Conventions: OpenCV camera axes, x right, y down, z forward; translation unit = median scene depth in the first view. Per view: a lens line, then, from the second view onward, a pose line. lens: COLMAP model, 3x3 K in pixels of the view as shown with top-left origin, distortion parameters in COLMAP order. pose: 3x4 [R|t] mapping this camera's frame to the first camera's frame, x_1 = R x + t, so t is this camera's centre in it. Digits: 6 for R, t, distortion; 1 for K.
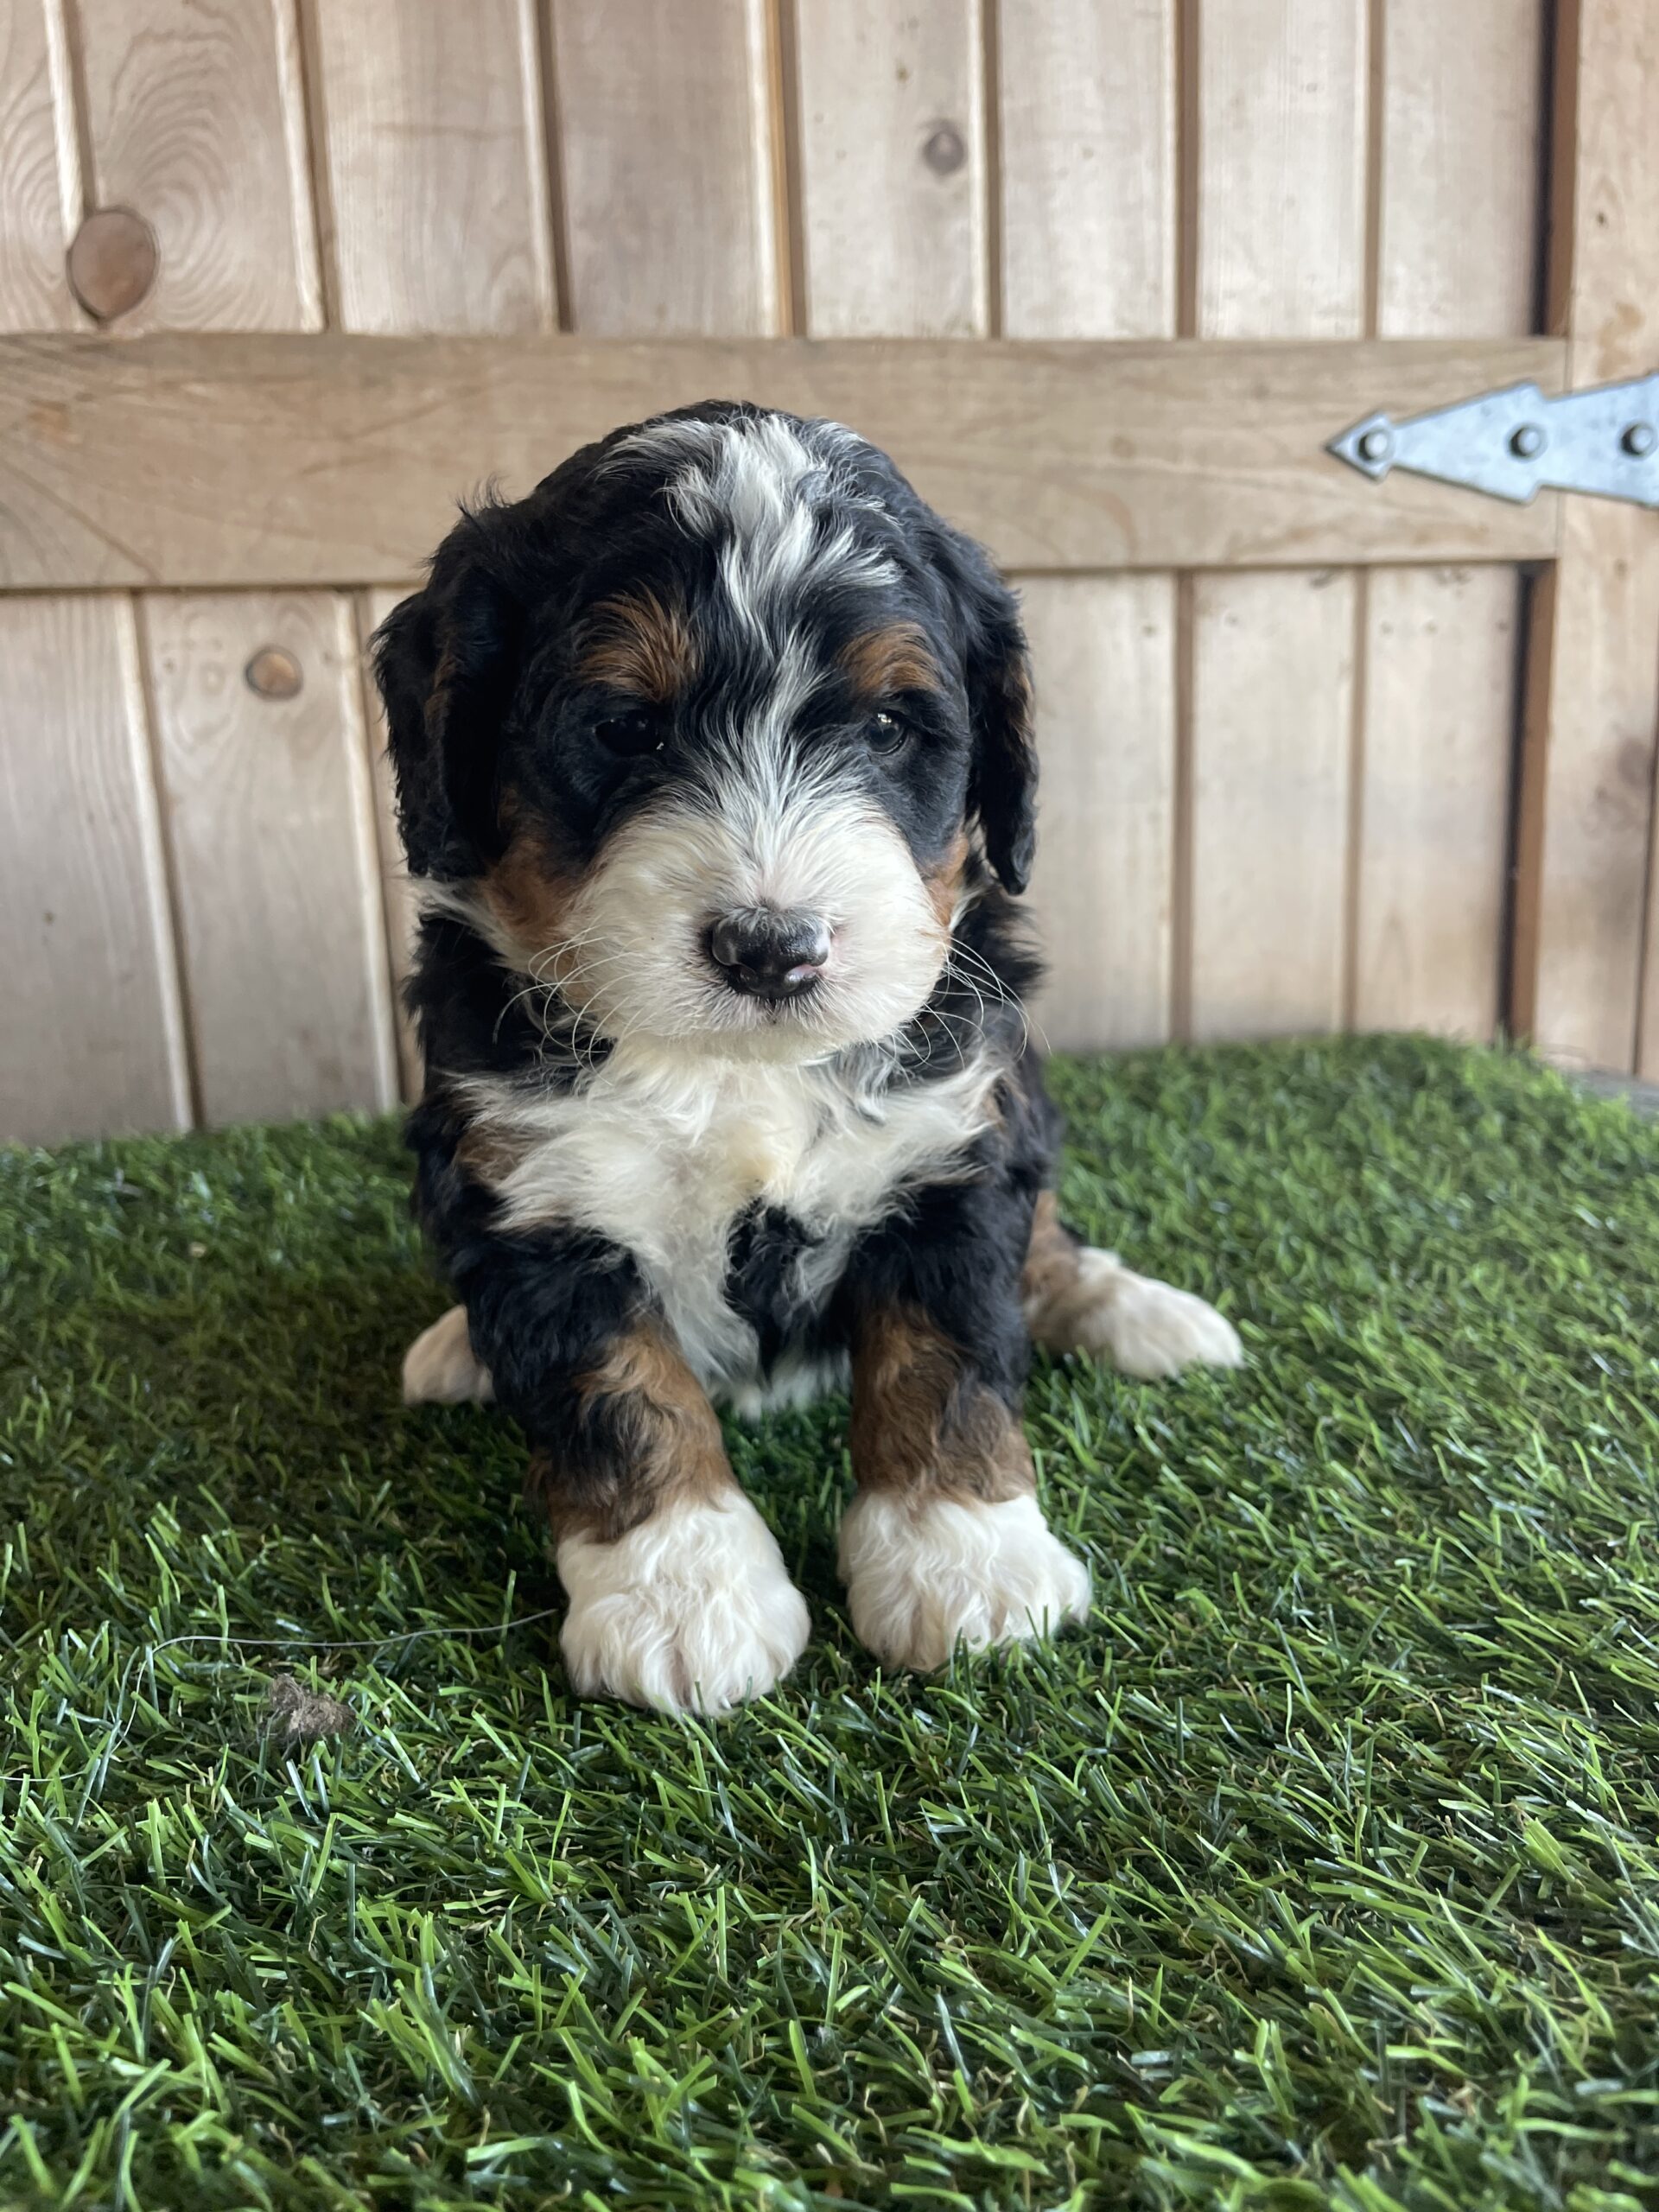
lens RADIAL K [[1655.5, 0, 840.7], [0, 1655.5, 1120.1], [0, 0, 1]] dist [0.058750, -0.117690]
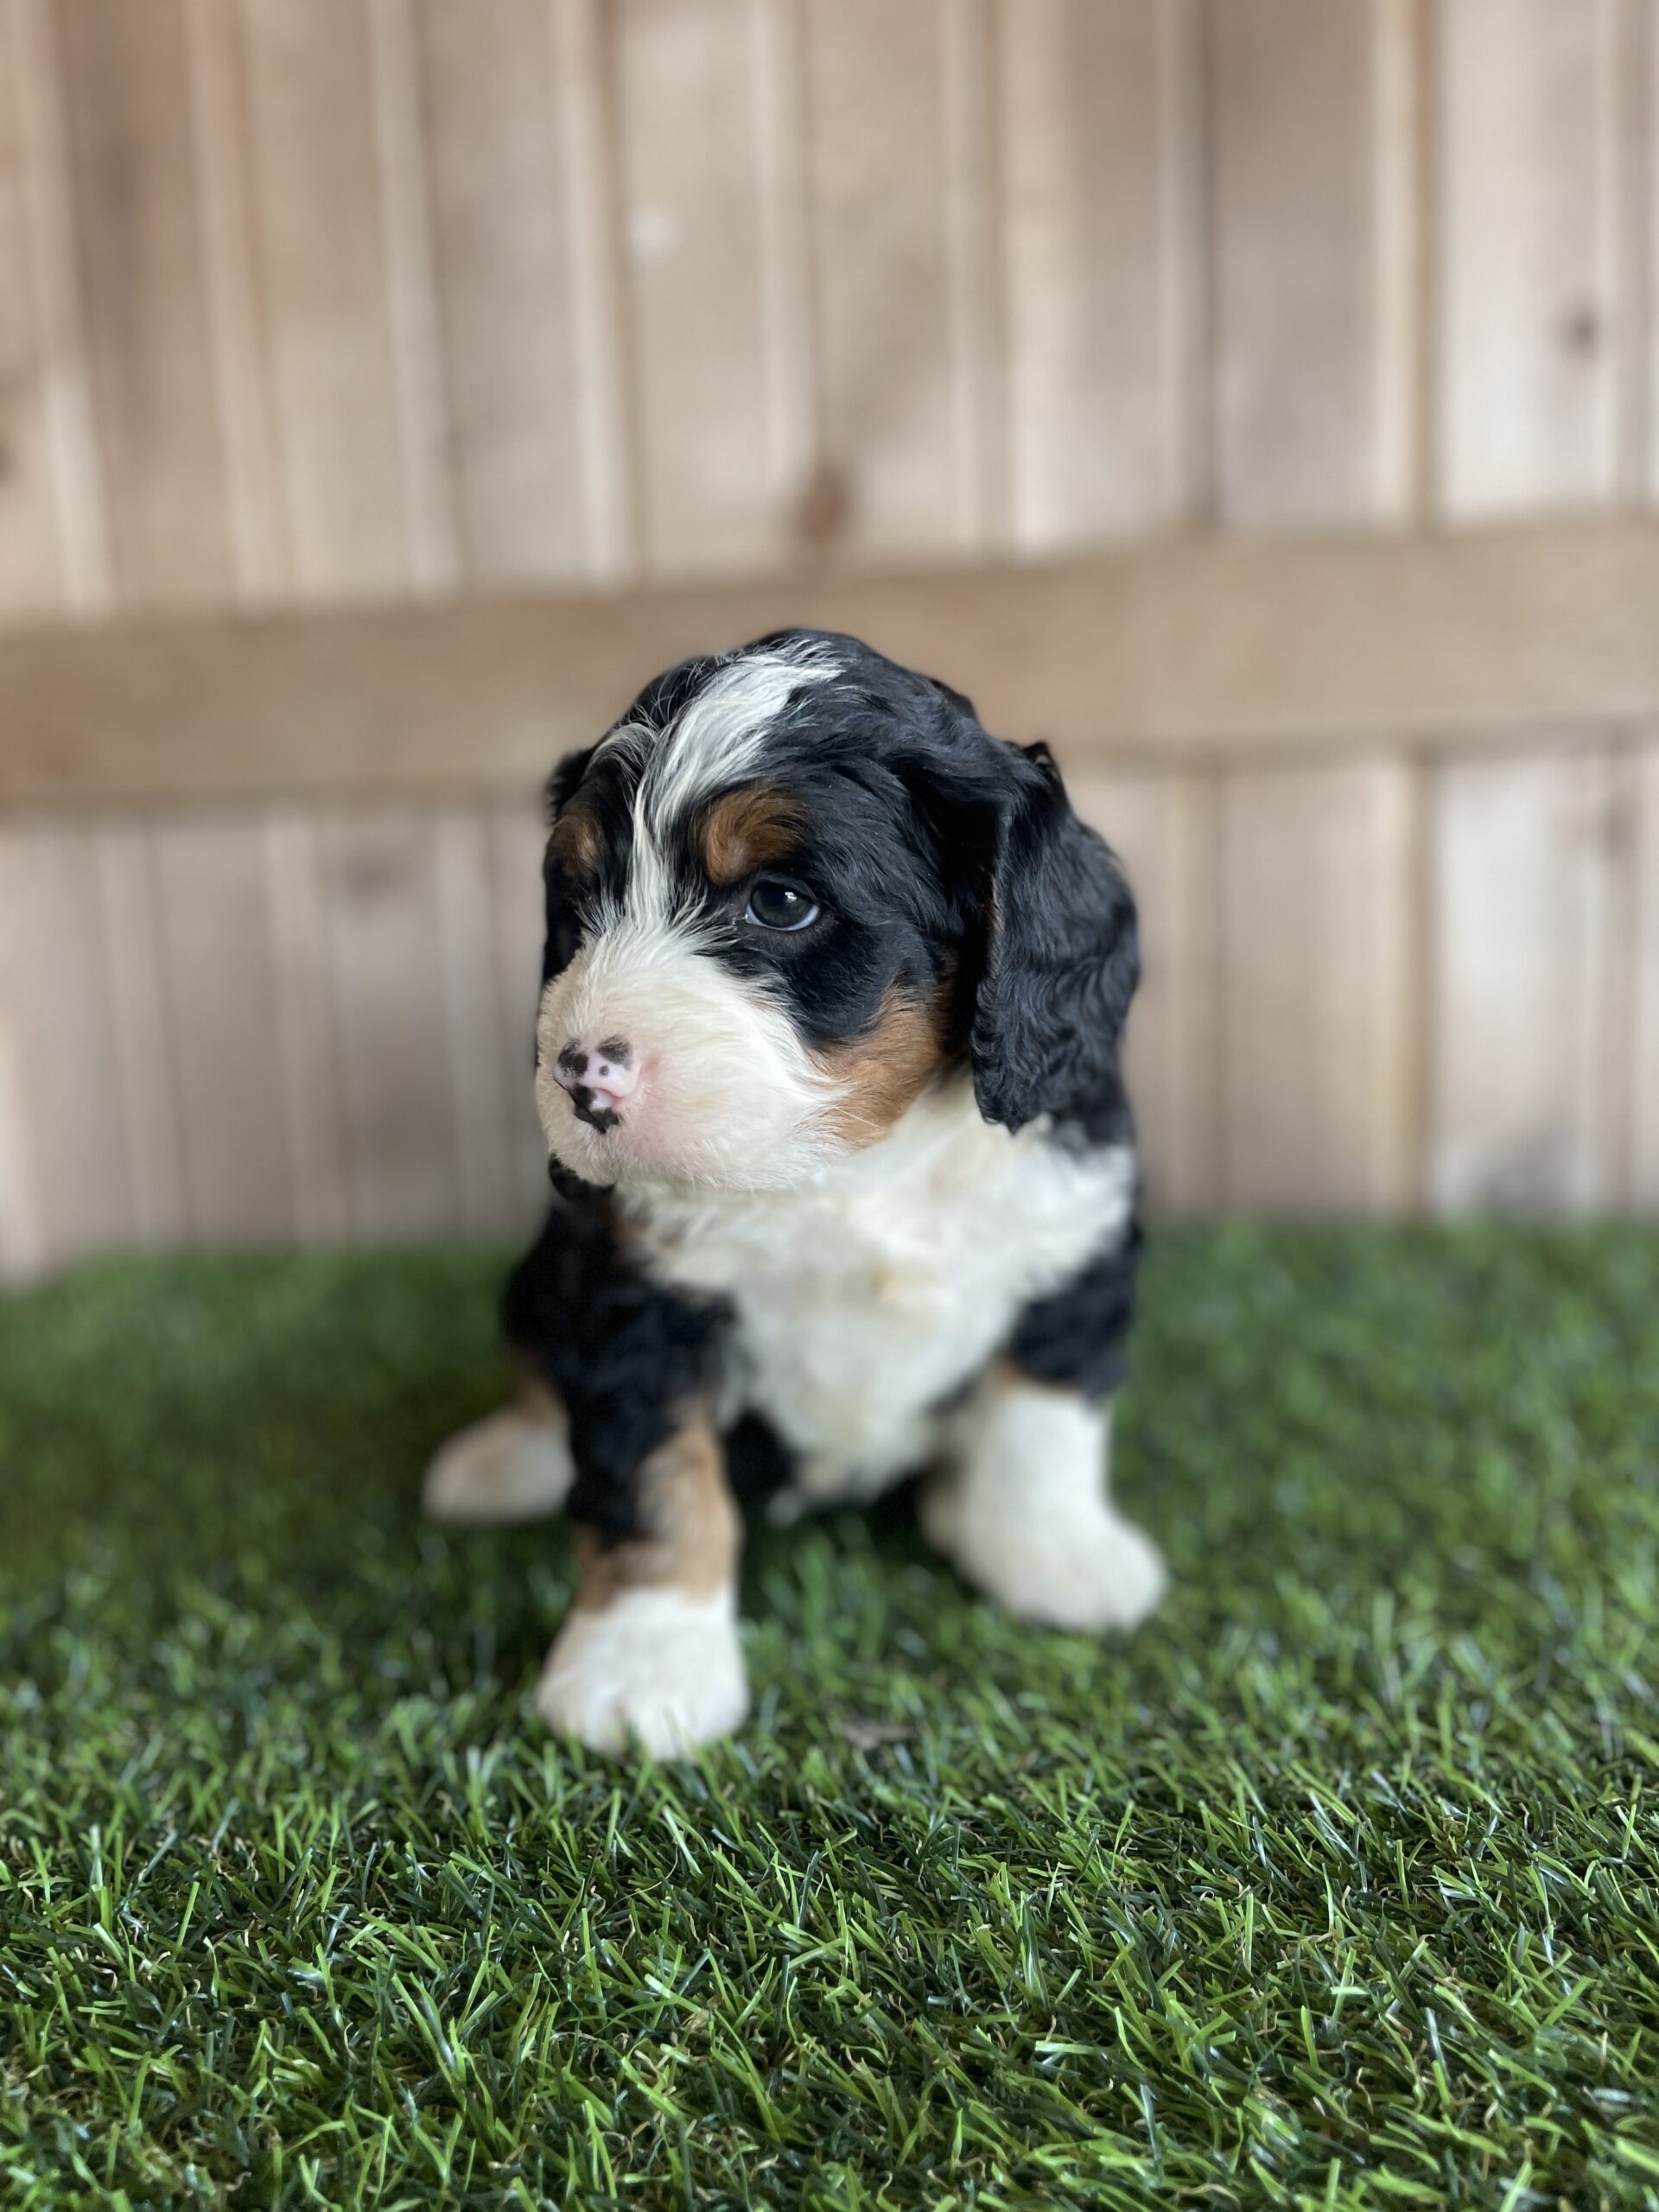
lens RADIAL K [[1650.3, 0, 829.5], [0, 1650.3, 1106.0], [0, 0, 1]] dist [0.085630, -0.132255]
pose [[0.934104, 0.042578, -0.354454, 0.042972], [-0.068903, 0.995696, -0.061977, -0.011751], [0.350289, 0.082316, 0.933017, -0.251559]]
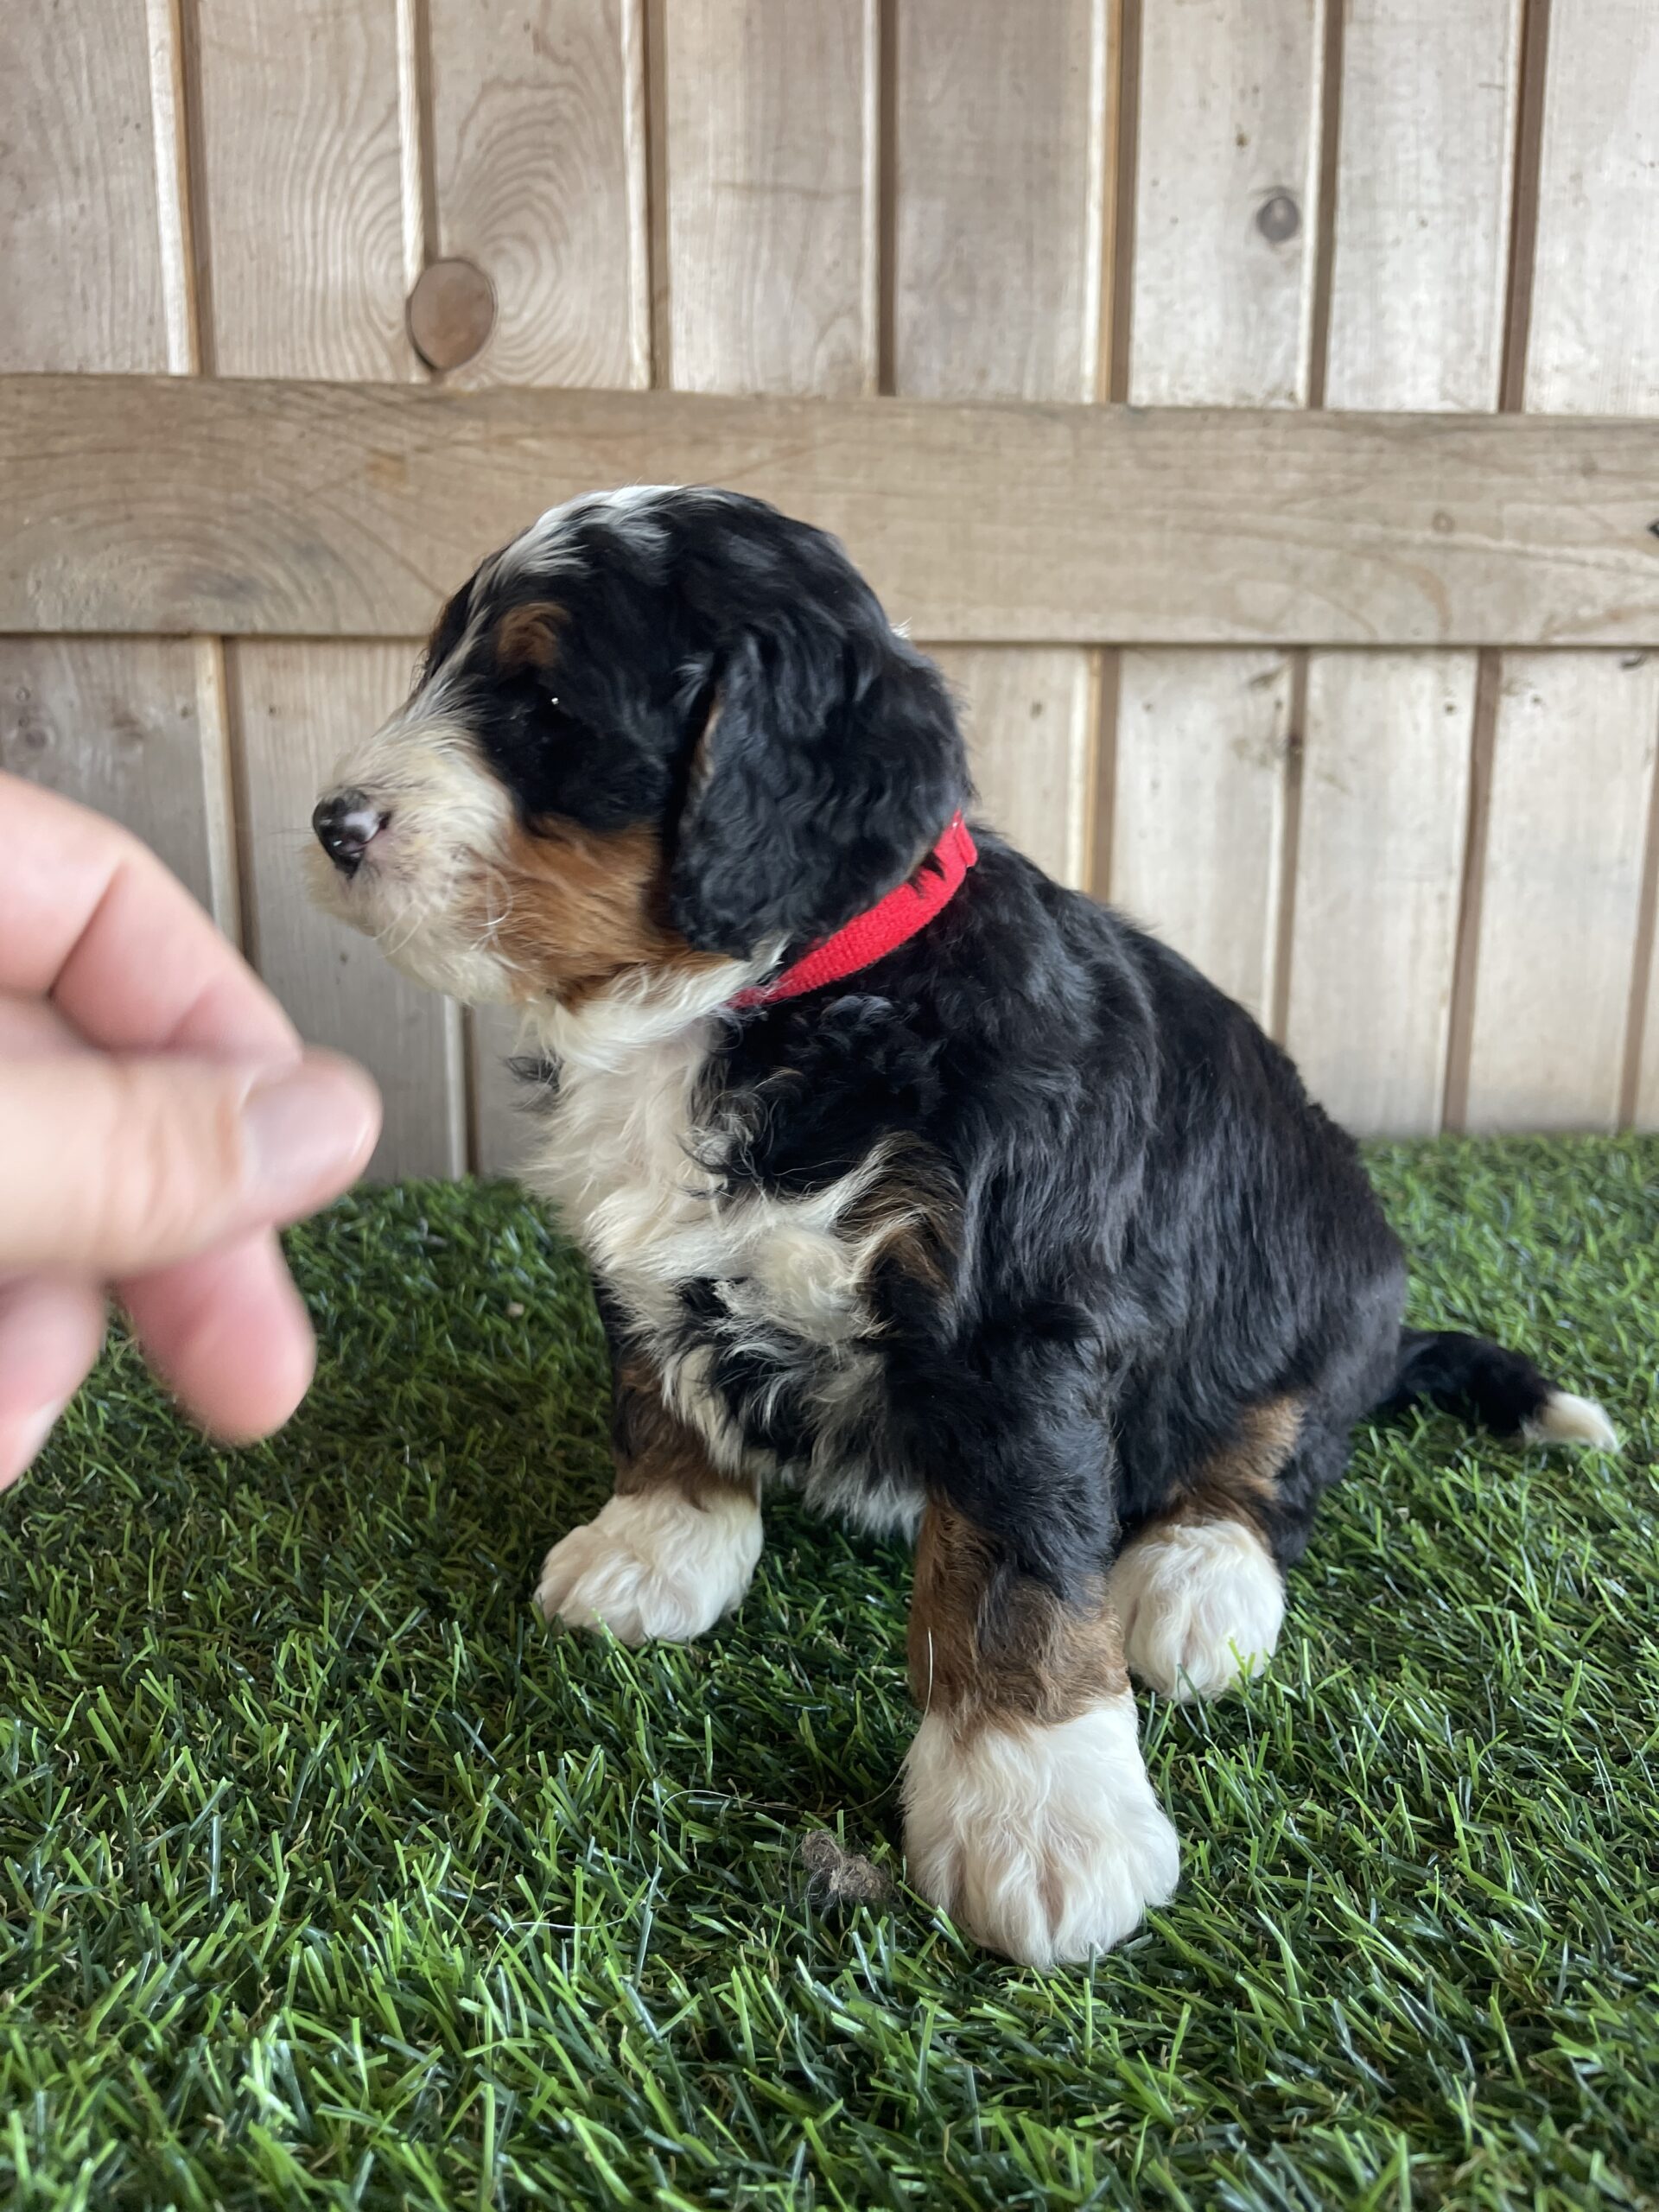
lens RADIAL K [[1660.7, 0, 808.3], [0, 1660.7, 1110.5], [0, 0, 1]] dist [0.064791, -0.121068]
pose [[0.996728, 0.050349, -0.063231, -0.326565], [-0.051406, 0.998562, -0.015197, -0.074493], [0.062375, 0.018397, 0.997883, 0.026179]]
